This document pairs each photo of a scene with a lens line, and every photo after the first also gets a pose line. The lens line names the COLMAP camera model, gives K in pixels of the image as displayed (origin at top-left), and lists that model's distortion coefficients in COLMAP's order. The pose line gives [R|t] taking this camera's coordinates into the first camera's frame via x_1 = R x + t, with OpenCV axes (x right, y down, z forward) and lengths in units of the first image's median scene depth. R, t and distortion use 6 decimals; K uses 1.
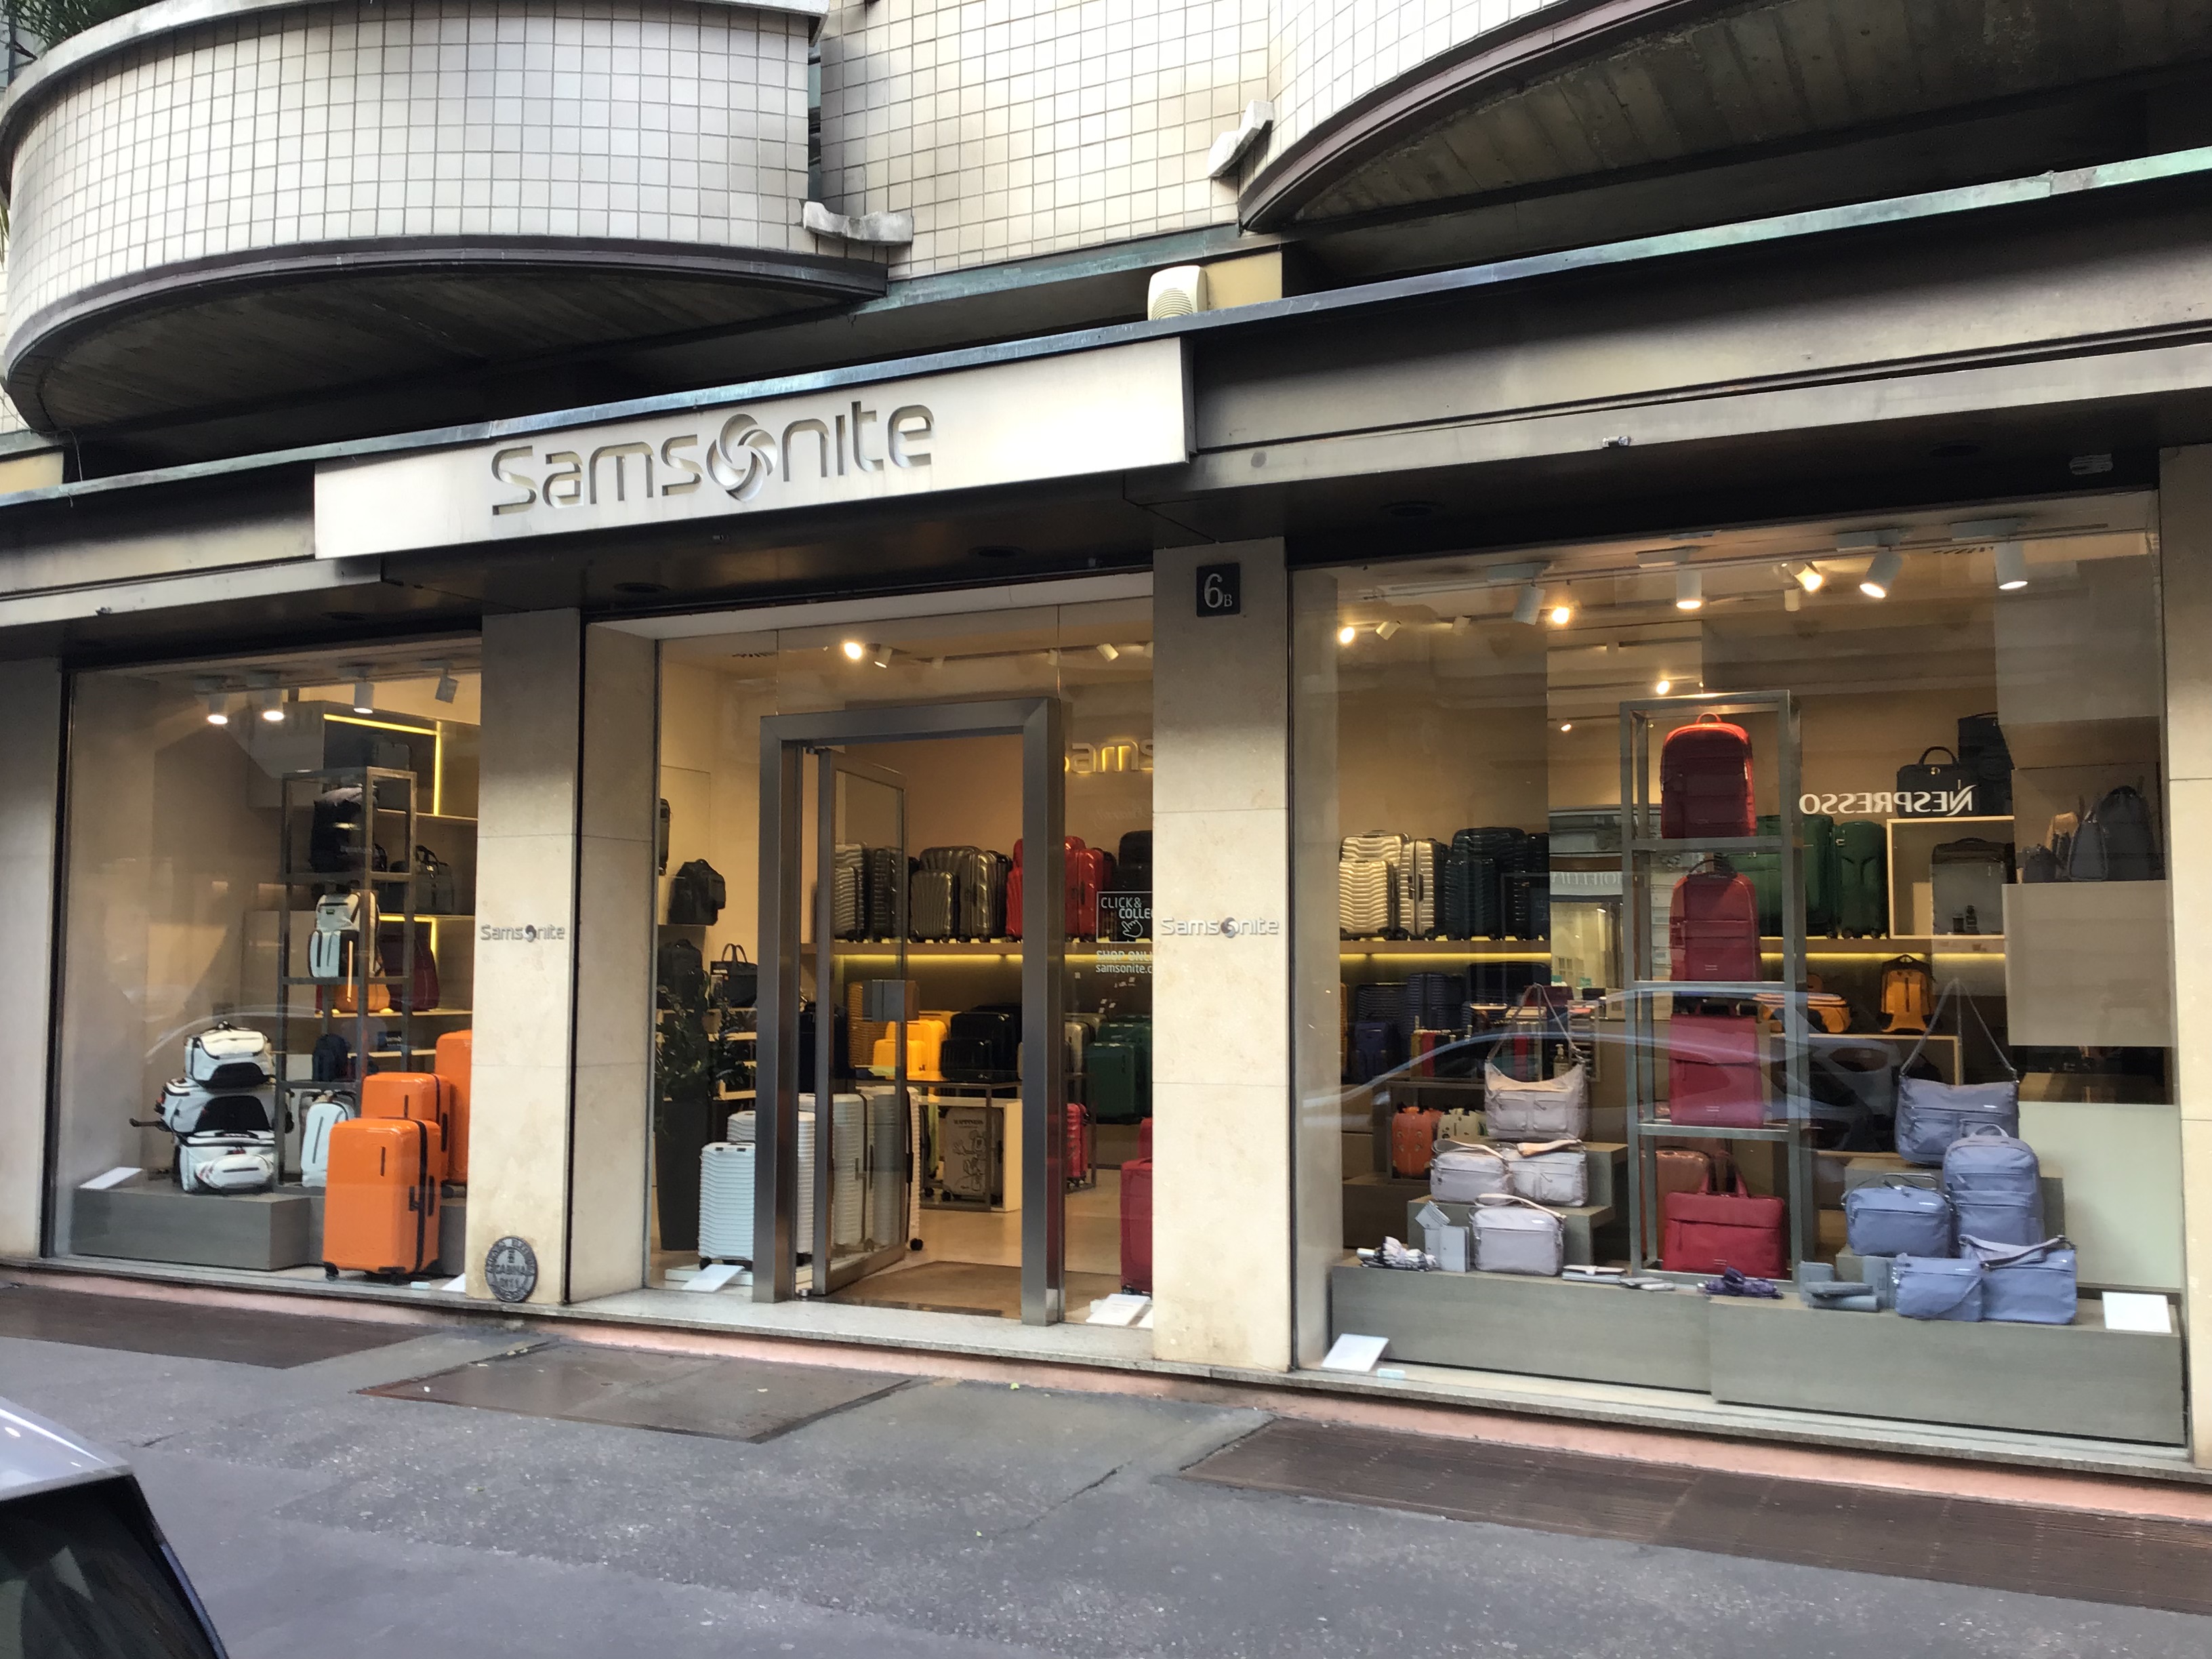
lens RADIAL K [[2009.3, 0, 1112.7], [0, 2009.3, 833.3], [0, 0, 1]] dist [0.079522, -0.004211]
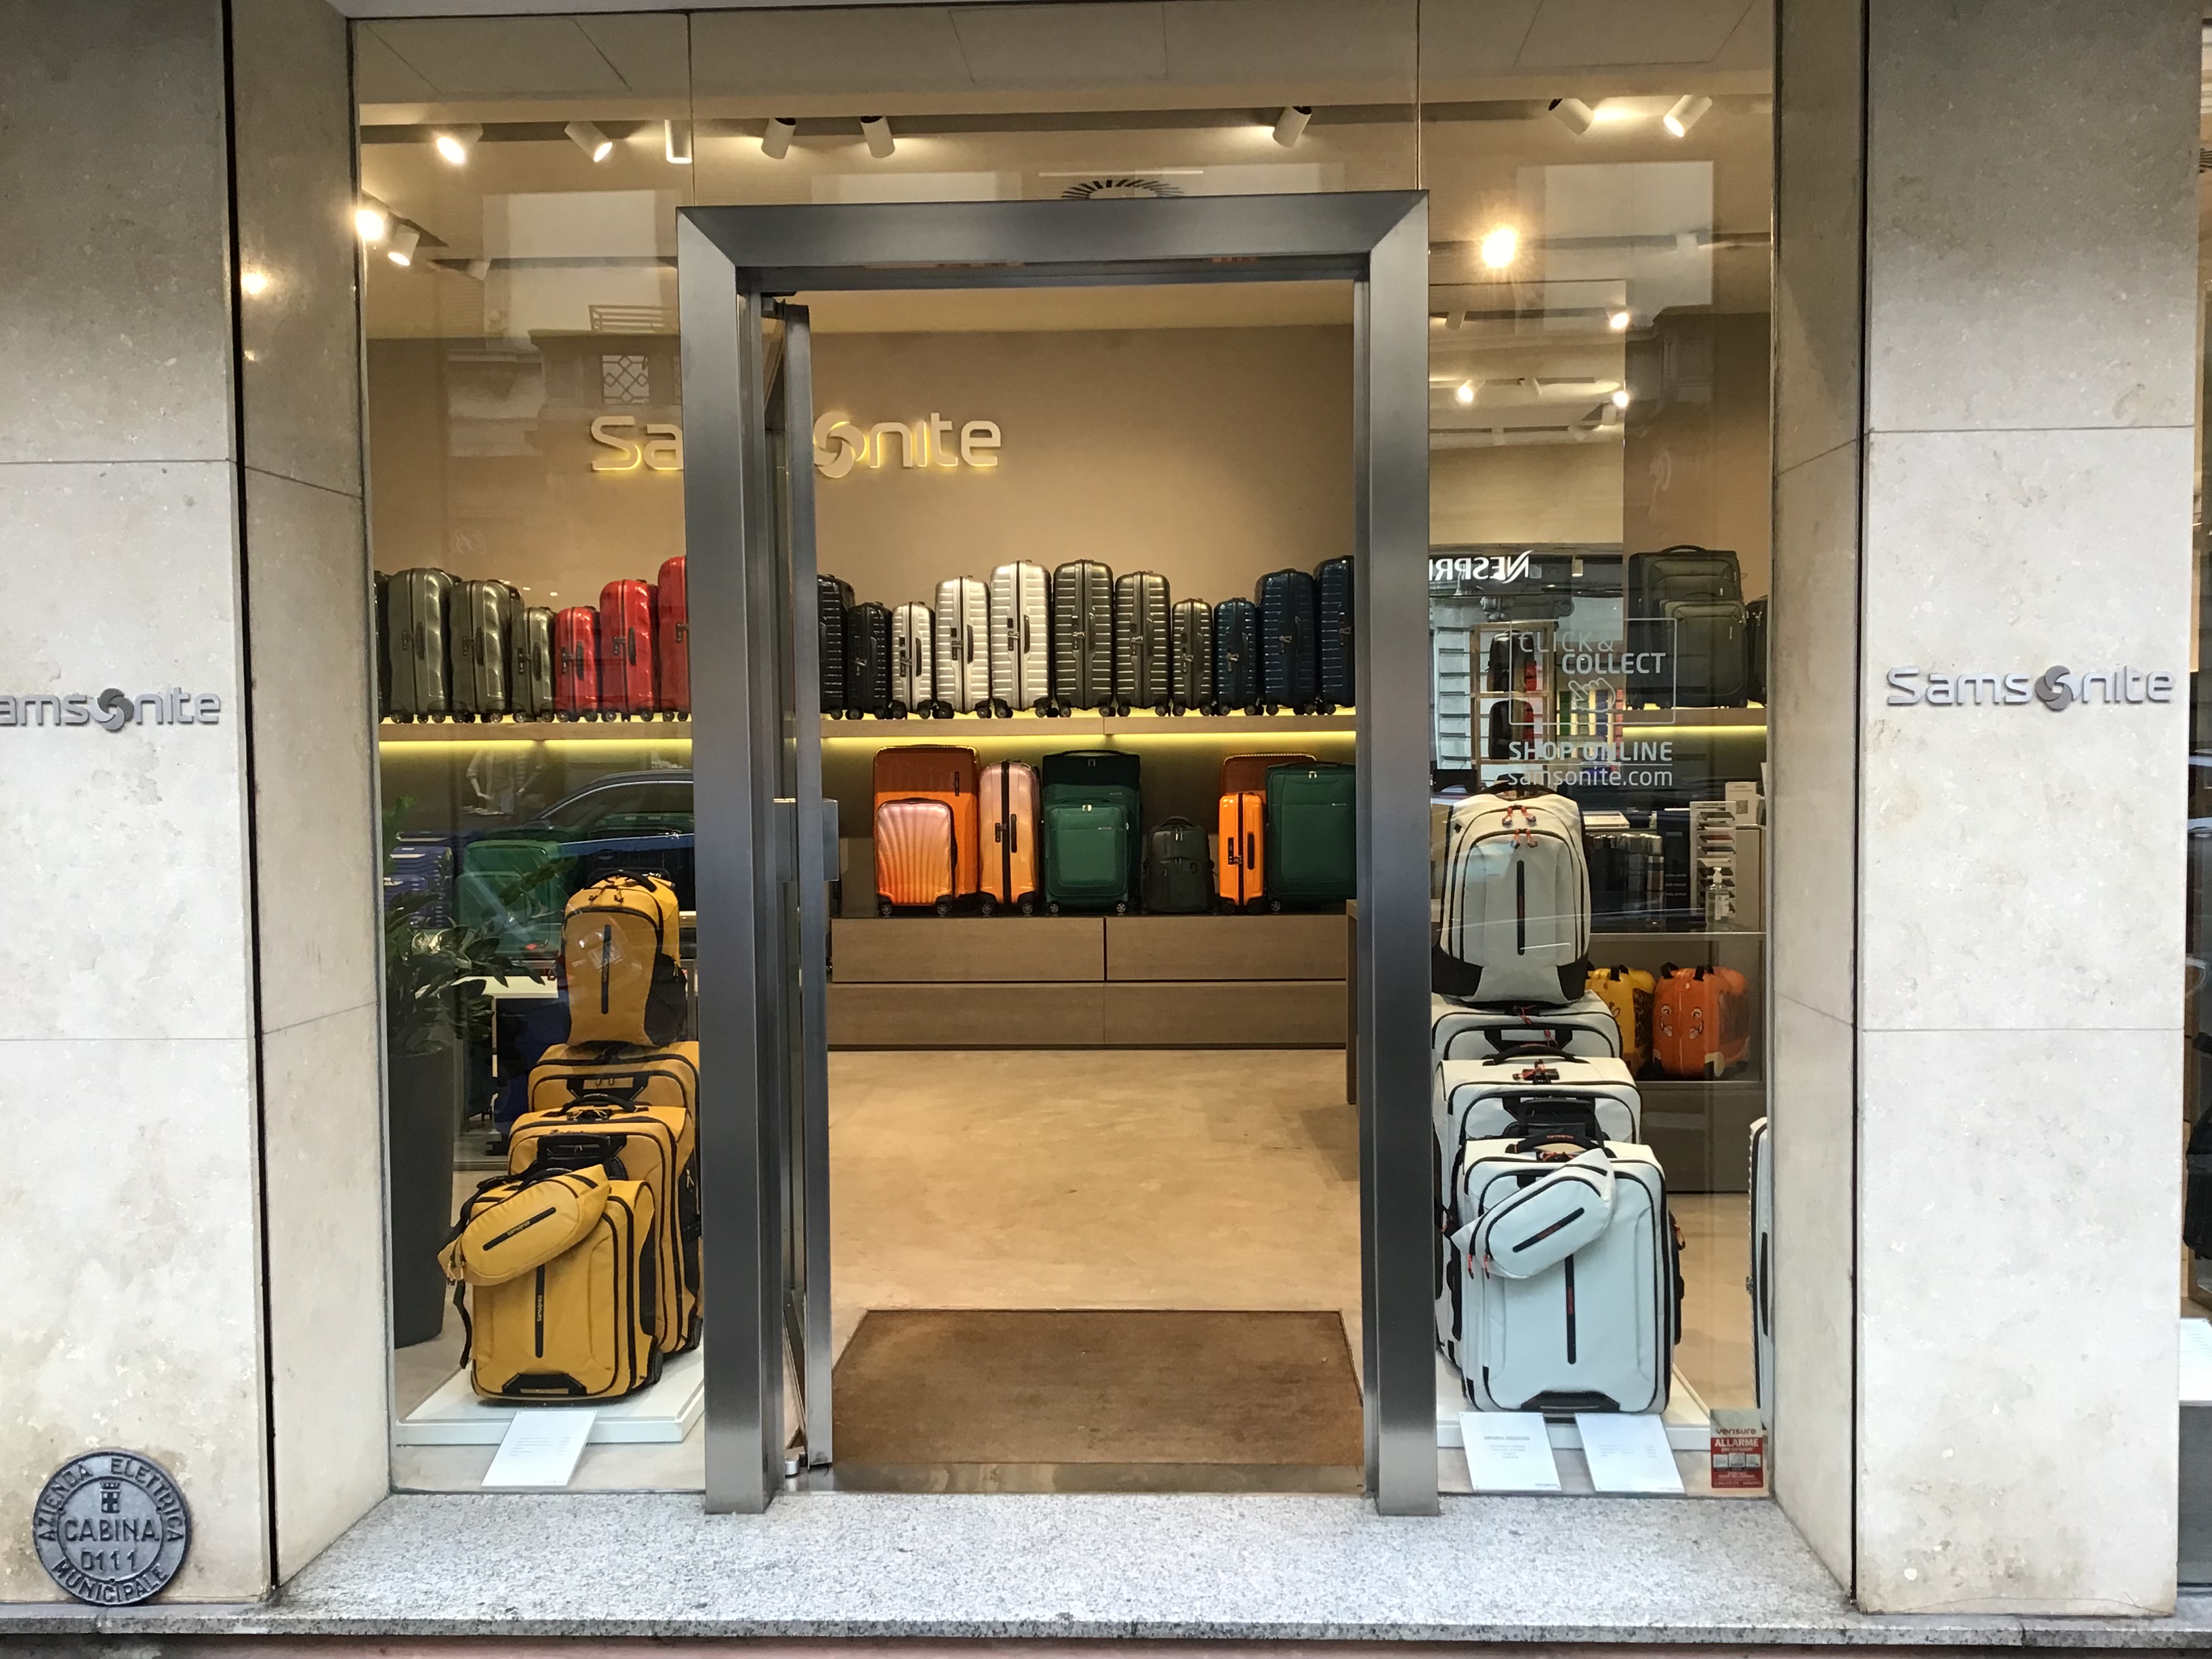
lens RADIAL K [[1997.6, 0, 1096.4], [0, 1997.6, 827.5], [0, 0, 1]] dist [0.018110, -0.011758]
pose [[0.914542, -0.030744, 0.403320, -0.303485], [-0.014740, 0.993912, 0.109187, 0.029566], [-0.404222, -0.105801, 0.908521, 0.627432]]
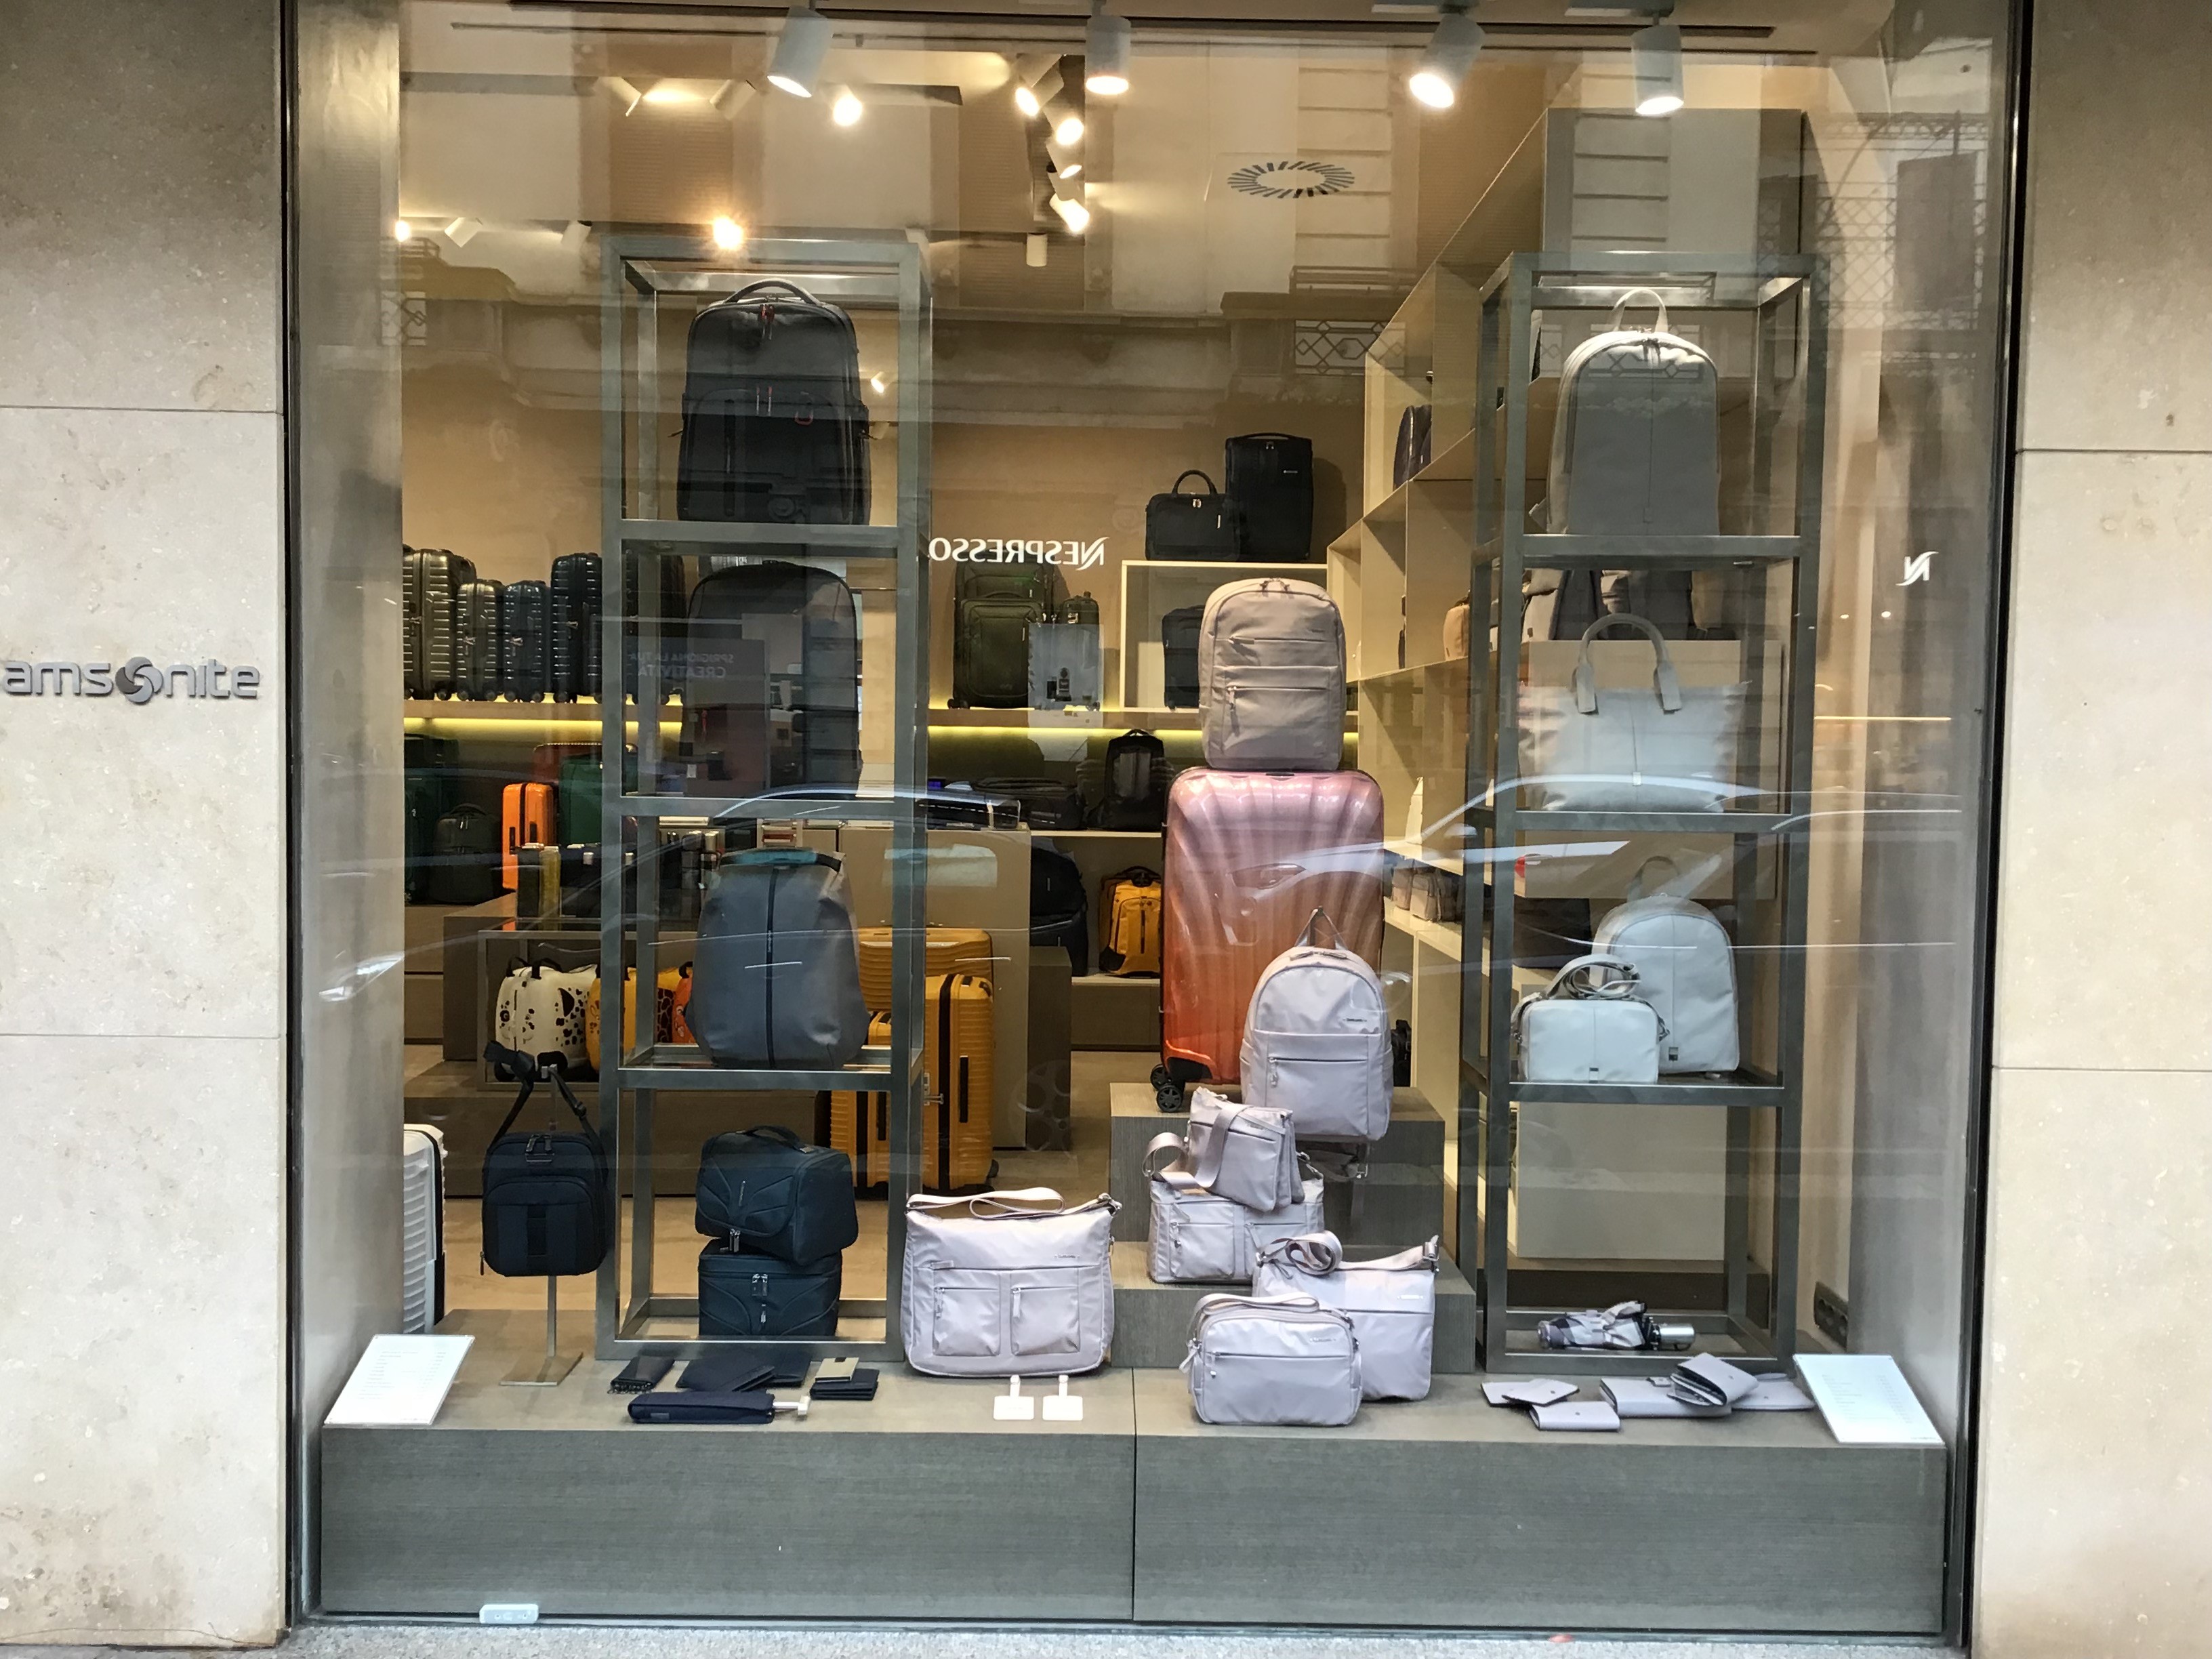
lens RADIAL K [[1986.8, 0, 1116.8], [0, 1986.8, 826.0], [0, 0, 1]] dist [0.068407, -0.082944]
pose [[0.892534, -0.008742, 0.450895, 0.047121], [-0.045883, 0.992864, 0.110074, 0.018954], [-0.448640, -0.118933, 0.885764, 0.480216]]
